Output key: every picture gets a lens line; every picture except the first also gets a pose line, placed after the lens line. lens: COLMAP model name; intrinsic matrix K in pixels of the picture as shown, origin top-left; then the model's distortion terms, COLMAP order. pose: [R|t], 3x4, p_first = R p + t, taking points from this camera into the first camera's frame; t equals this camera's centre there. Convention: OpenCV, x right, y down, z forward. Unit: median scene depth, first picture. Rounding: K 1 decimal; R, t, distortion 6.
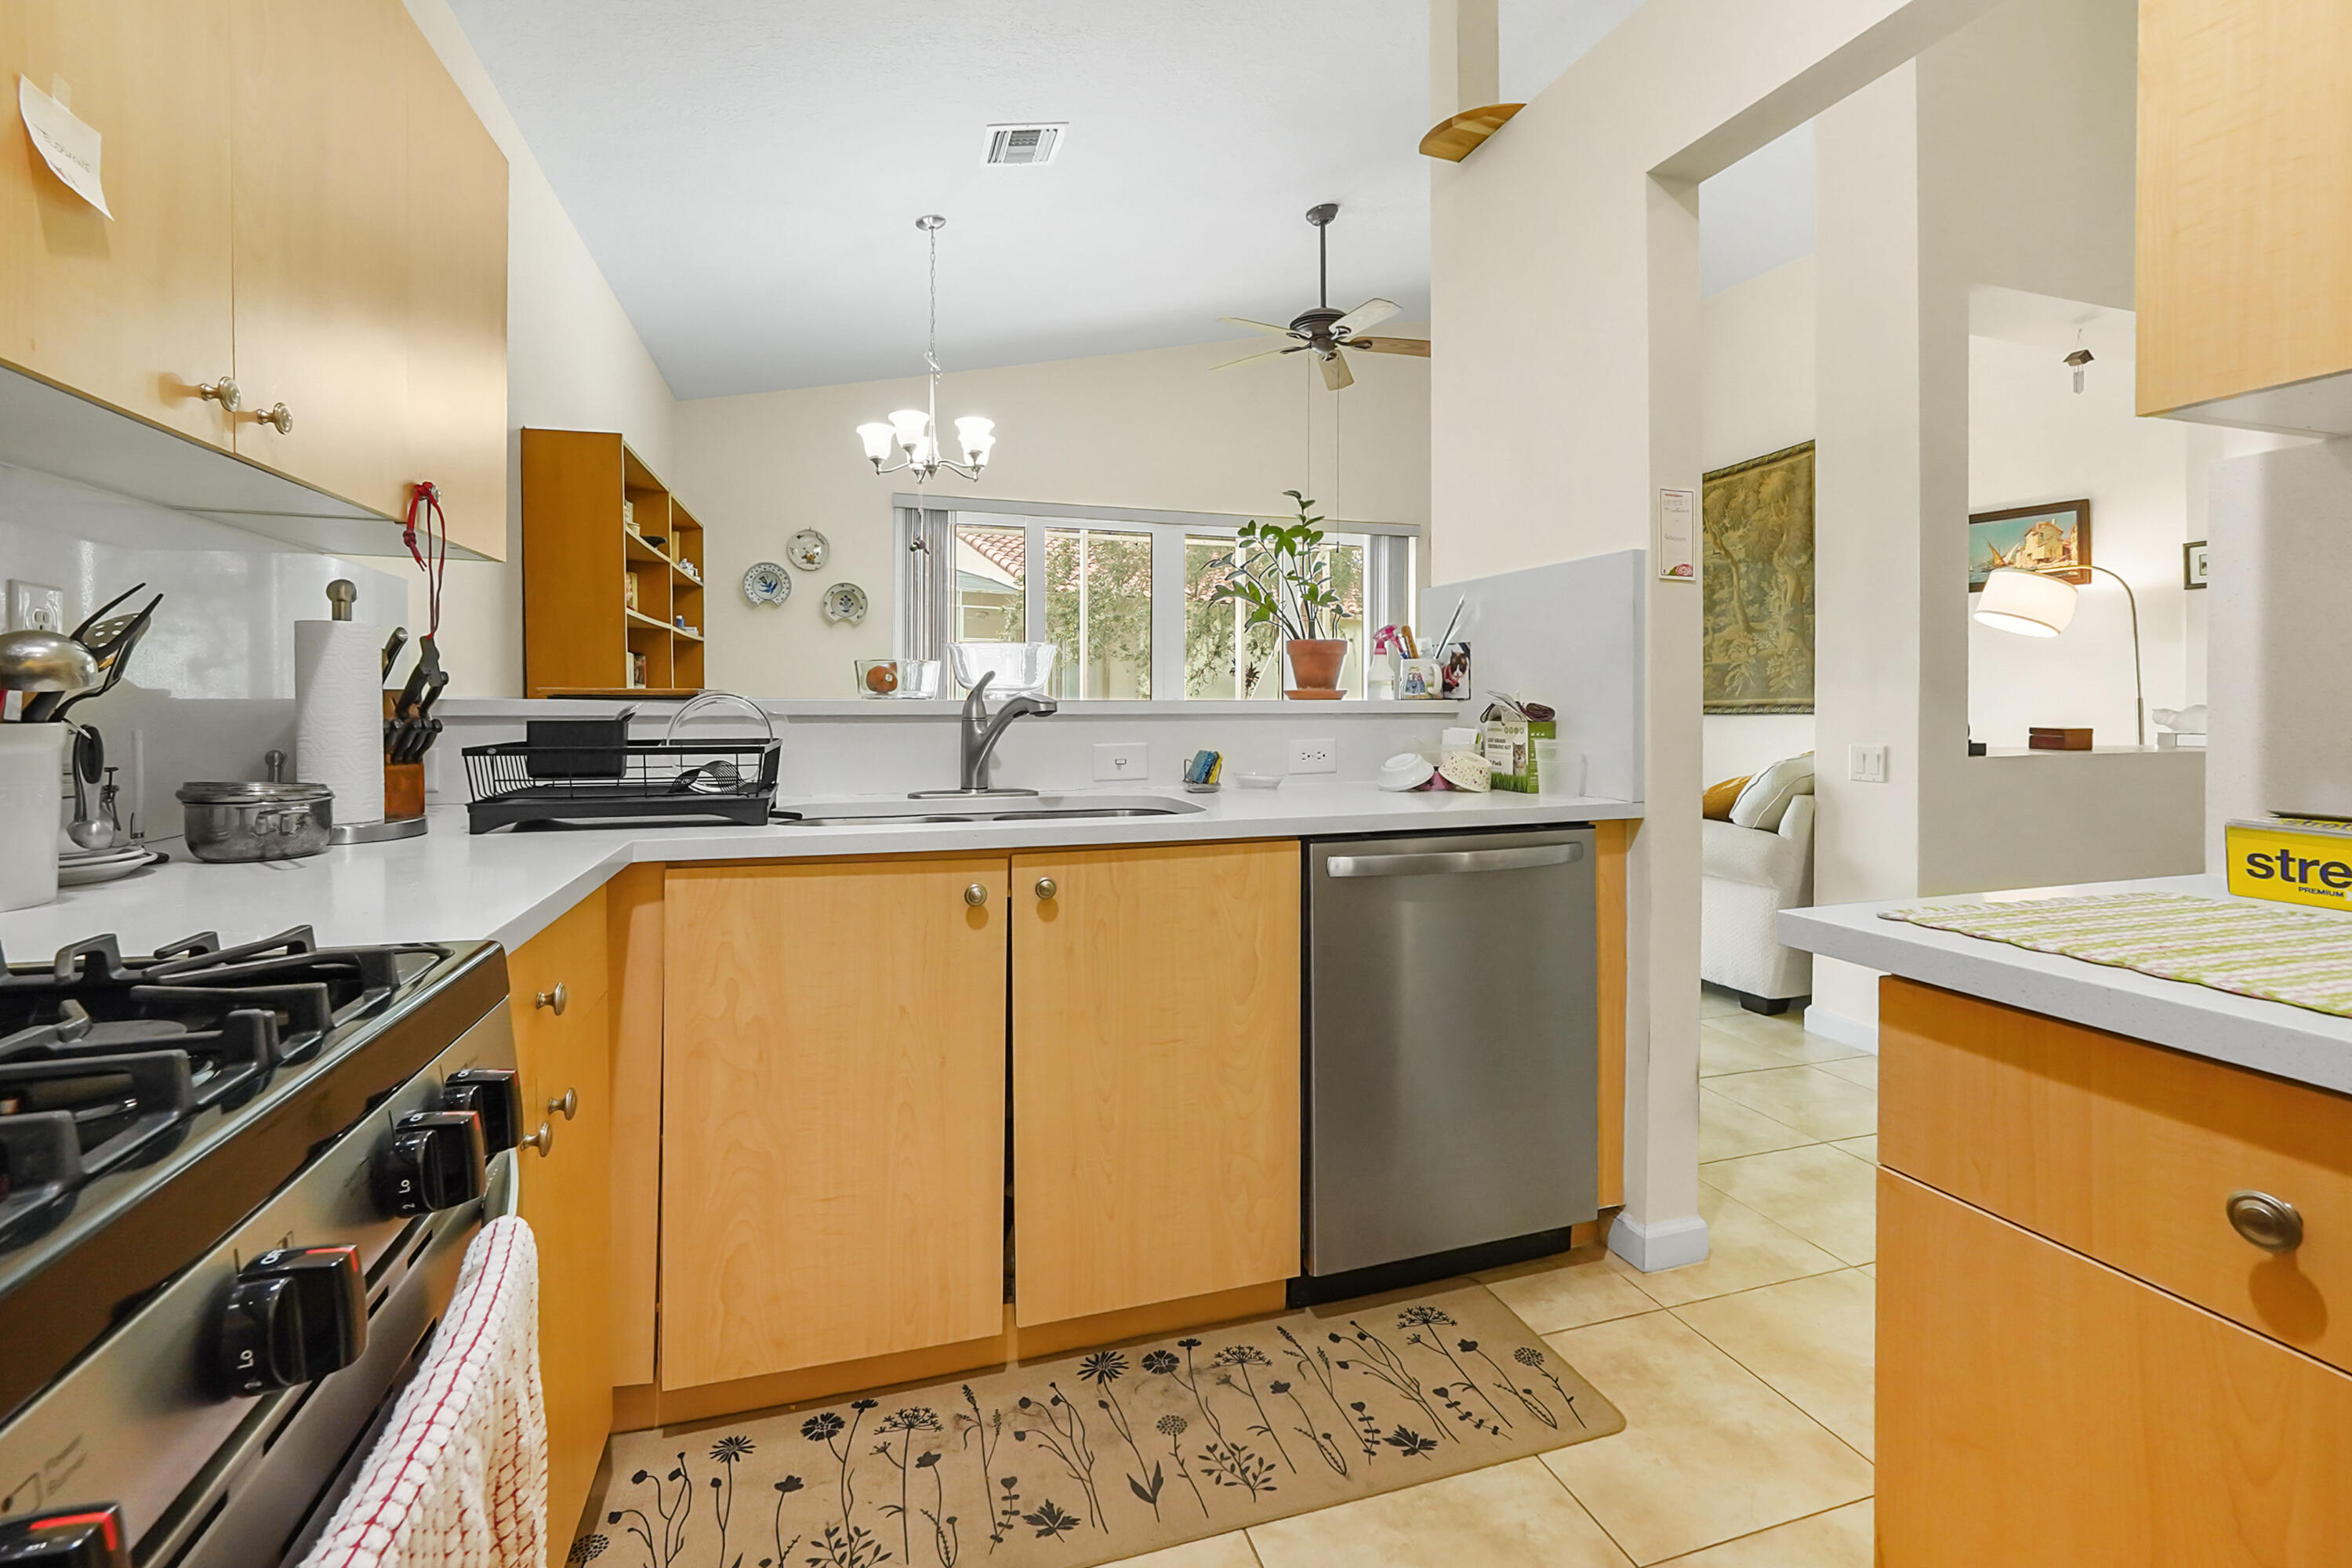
lens RADIAL K [[1037.6, 0, 1182.3], [0, 1037.6, 704.7], [0, 0, 1]] dist [-0.042323, 0.014952]
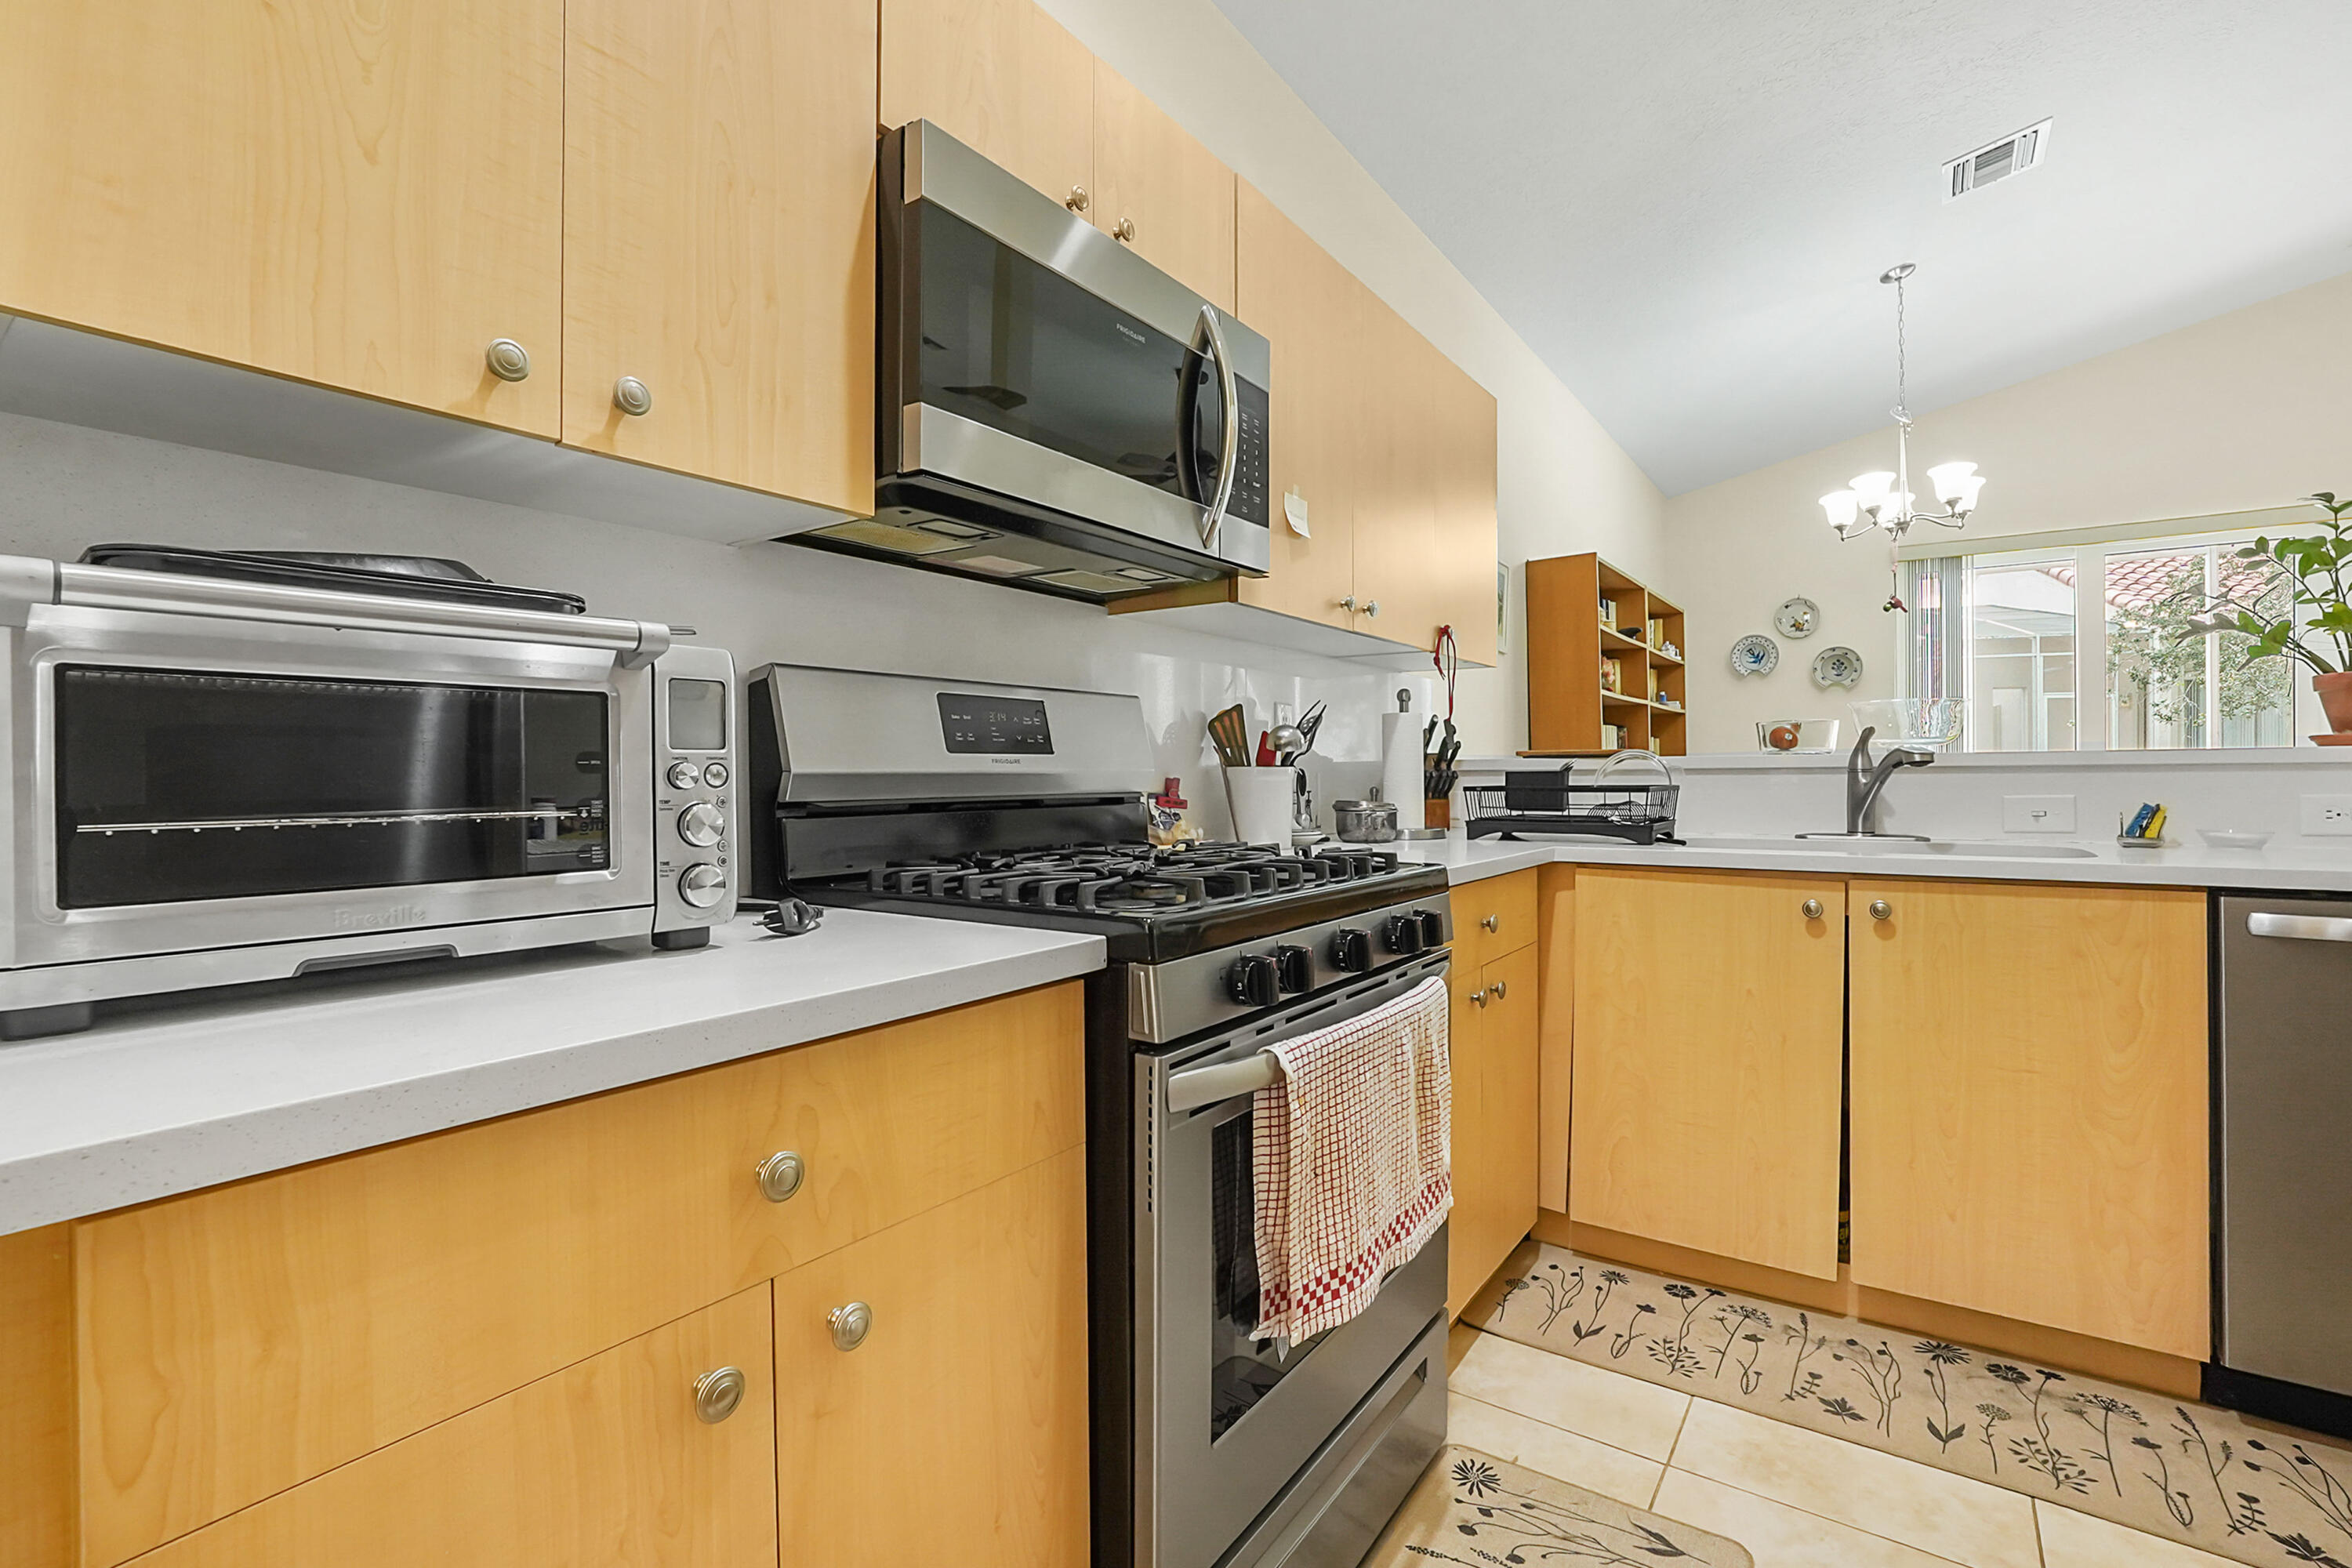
lens RADIAL K [[1054.8, 0, 1186.4], [0, 1054.8, 776.8], [0, 0, 1]] dist [0.000268, 0.000527]
pose [[0.598501, -0.004652, -0.801108, 0.346279], [0.002189, 0.999989, -0.004172, 0.029959], [0.801119, 0.000744, 0.598505, -0.331658]]
